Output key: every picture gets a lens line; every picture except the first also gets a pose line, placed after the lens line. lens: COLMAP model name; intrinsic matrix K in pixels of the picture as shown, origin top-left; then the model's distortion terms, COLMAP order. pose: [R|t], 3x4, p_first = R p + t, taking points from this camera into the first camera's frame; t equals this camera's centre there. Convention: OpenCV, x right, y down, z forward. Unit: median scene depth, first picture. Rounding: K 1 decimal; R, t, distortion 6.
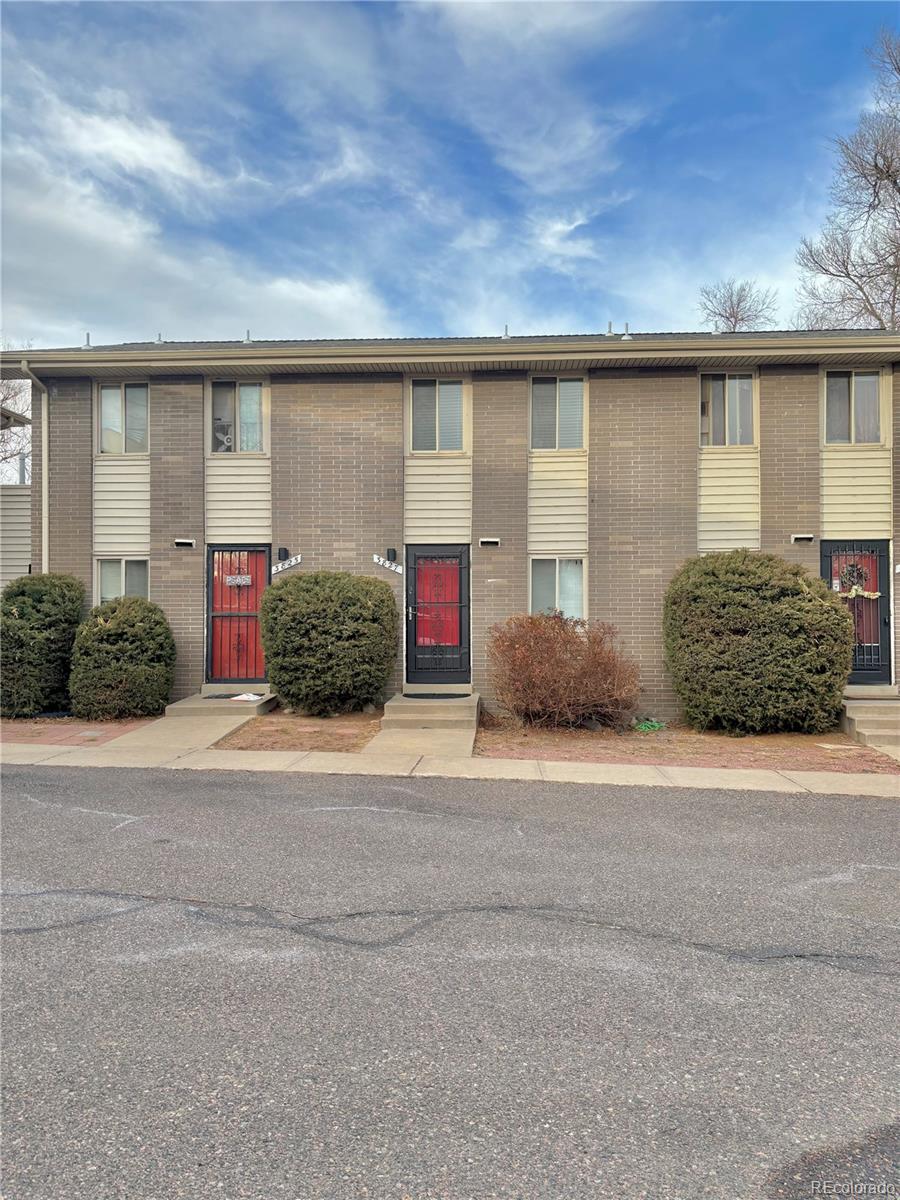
lens RADIAL K [[909.8, 0, 450.0], [0, 909.8, 600.0], [0, 0, 1]] dist [0.000507, -0.000007]
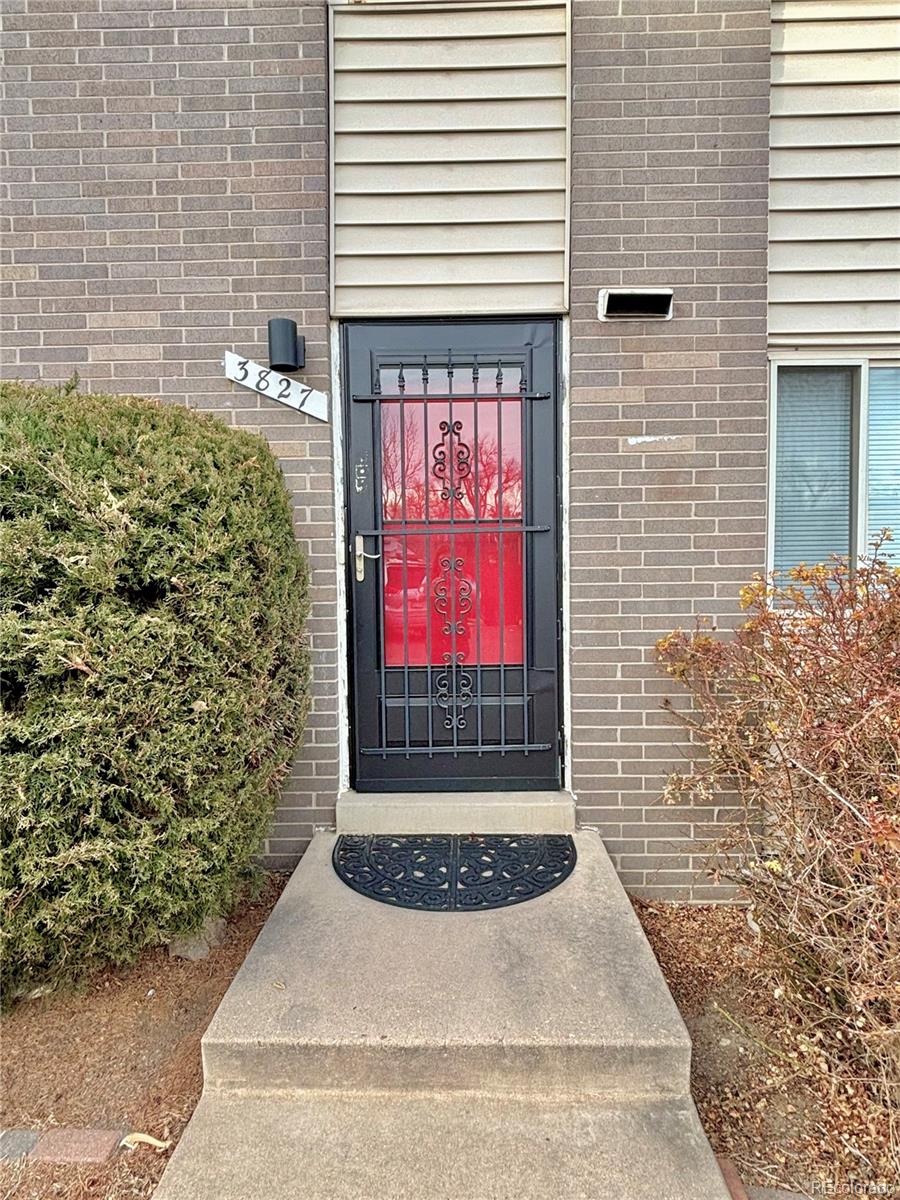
lens RADIAL K [[668.5, 0, 450.0], [0, 668.5, 600.0], [0, 0, 1]] dist [-0.002111, -0.000639]
pose [[0.999457, -0.011758, 0.030767, -0.021316], [0.009435, 0.997168, 0.074608, 0.012207], [-0.031557, -0.074277, 0.996738, 0.786292]]
